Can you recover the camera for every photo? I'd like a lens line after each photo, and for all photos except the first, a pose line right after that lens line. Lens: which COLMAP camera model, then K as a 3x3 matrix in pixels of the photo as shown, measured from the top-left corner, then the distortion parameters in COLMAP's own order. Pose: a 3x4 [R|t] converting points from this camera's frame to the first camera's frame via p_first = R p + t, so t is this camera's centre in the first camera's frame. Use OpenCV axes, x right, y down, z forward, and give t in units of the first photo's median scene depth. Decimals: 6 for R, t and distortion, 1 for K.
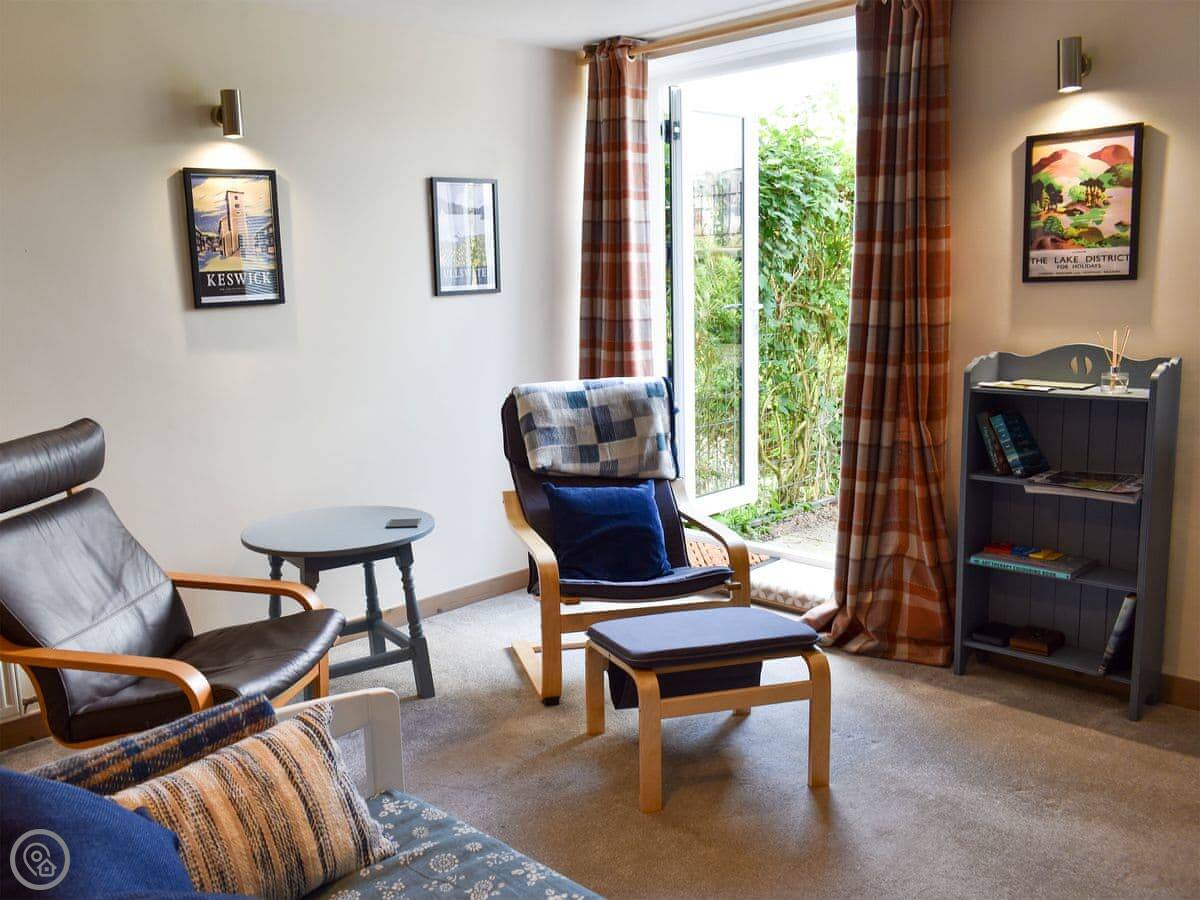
lens RADIAL K [[1098.9, 0, 599.6], [0, 1098.9, 447.2], [0, 0, 1]] dist [-0.002055, -0.001158]
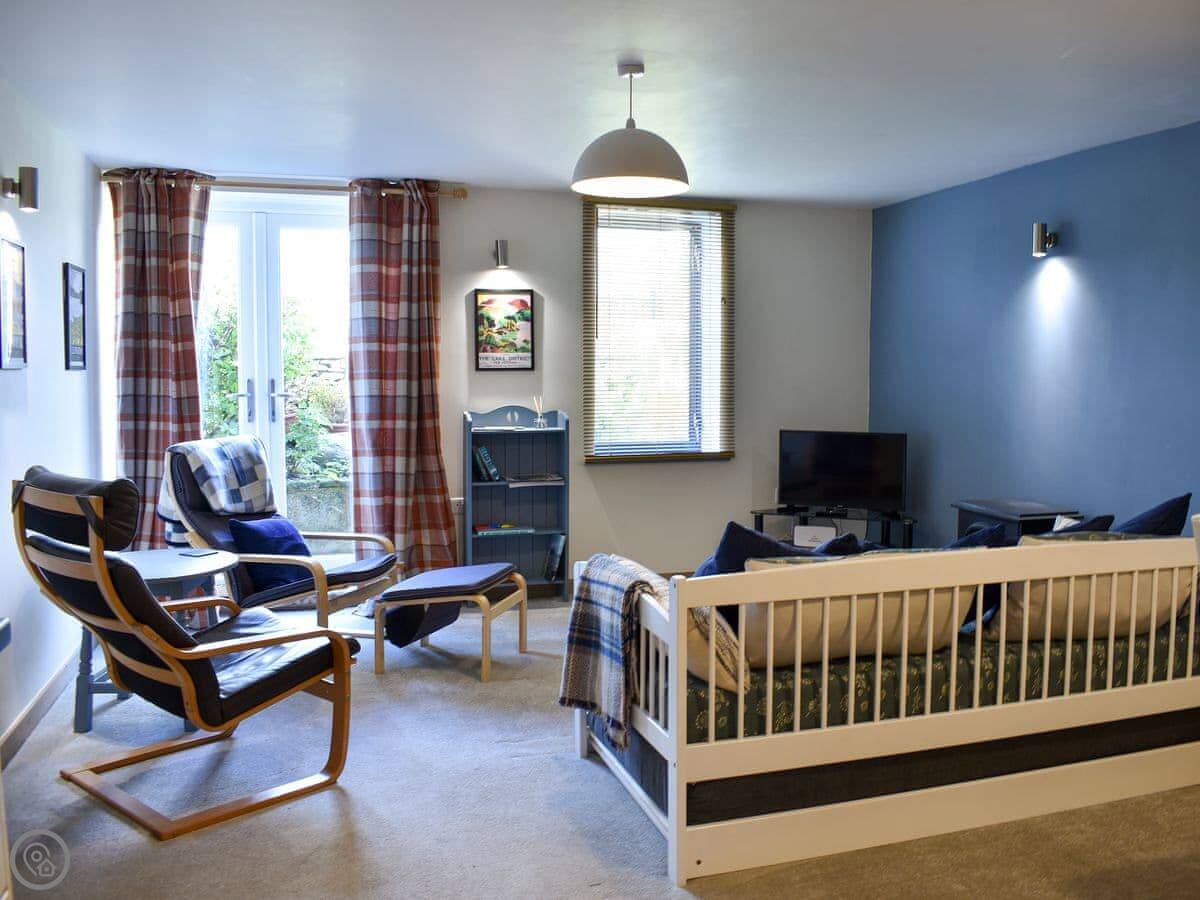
lens RADIAL K [[1098.9, 0, 600.5], [0, 1098.9, 452.1], [0, 0, 1]] dist [-0.002055, -0.001158]
pose [[0.453935, -0.030858, 0.890500, -1.096550], [0.128822, 0.991173, -0.031321, 0.057623], [-0.881673, 0.128934, 0.453903, 0.058607]]
